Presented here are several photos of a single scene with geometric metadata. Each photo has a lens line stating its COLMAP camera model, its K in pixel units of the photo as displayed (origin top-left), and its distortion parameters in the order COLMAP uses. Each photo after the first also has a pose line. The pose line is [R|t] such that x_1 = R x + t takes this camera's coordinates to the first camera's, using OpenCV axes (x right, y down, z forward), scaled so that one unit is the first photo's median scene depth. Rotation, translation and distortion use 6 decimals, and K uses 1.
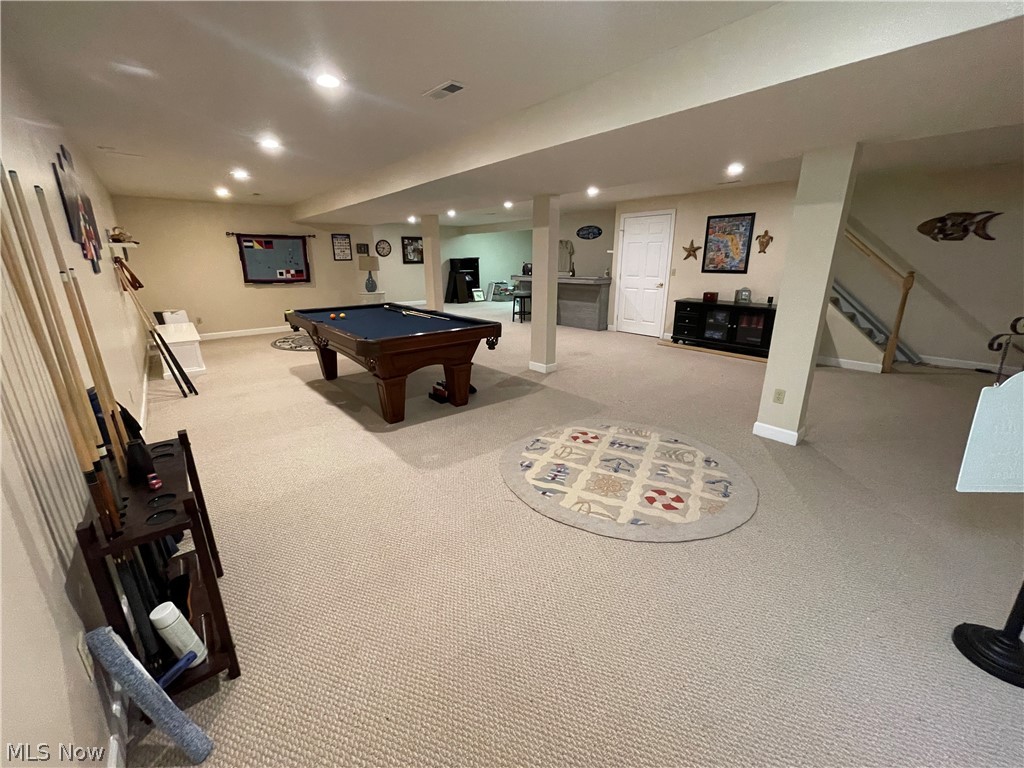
lens RADIAL K [[414.6, 0, 510.1], [0, 414.6, 378.0], [0, 0, 1]] dist [-0.010414, 0.002607]
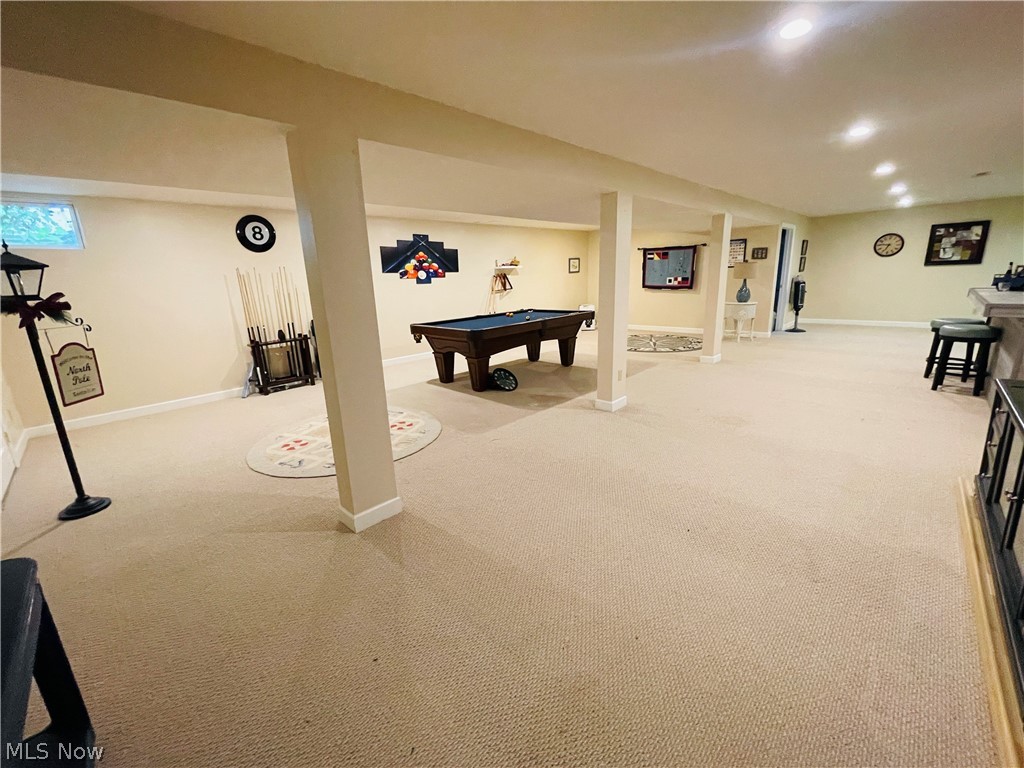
lens RADIAL K [[414.6, 0, 508.4], [0, 414.6, 387.3], [0, 0, 1]] dist [-0.010414, 0.002607]
pose [[0.101755, 0.260149, -0.960192, 0.595674], [-0.237409, 0.943664, 0.230512, -0.140188], [0.966066, 0.204503, 0.157784, 0.477100]]
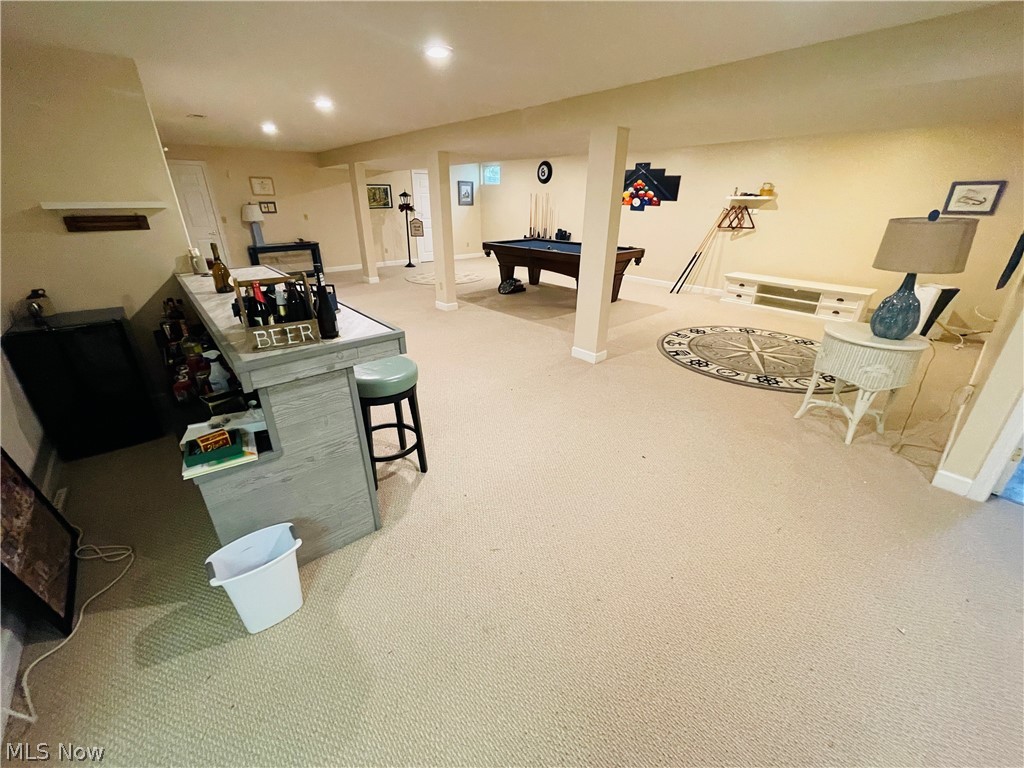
lens RADIAL K [[414.6, 0, 511.1], [0, 414.6, 383.3], [0, 0, 1]] dist [-0.010414, 0.002607]
pose [[-0.999848, 0.014210, -0.010114, -0.071027], [0.004171, 0.757870, 0.652392, -0.454777], [0.016935, 0.652251, -0.757814, 1.471427]]
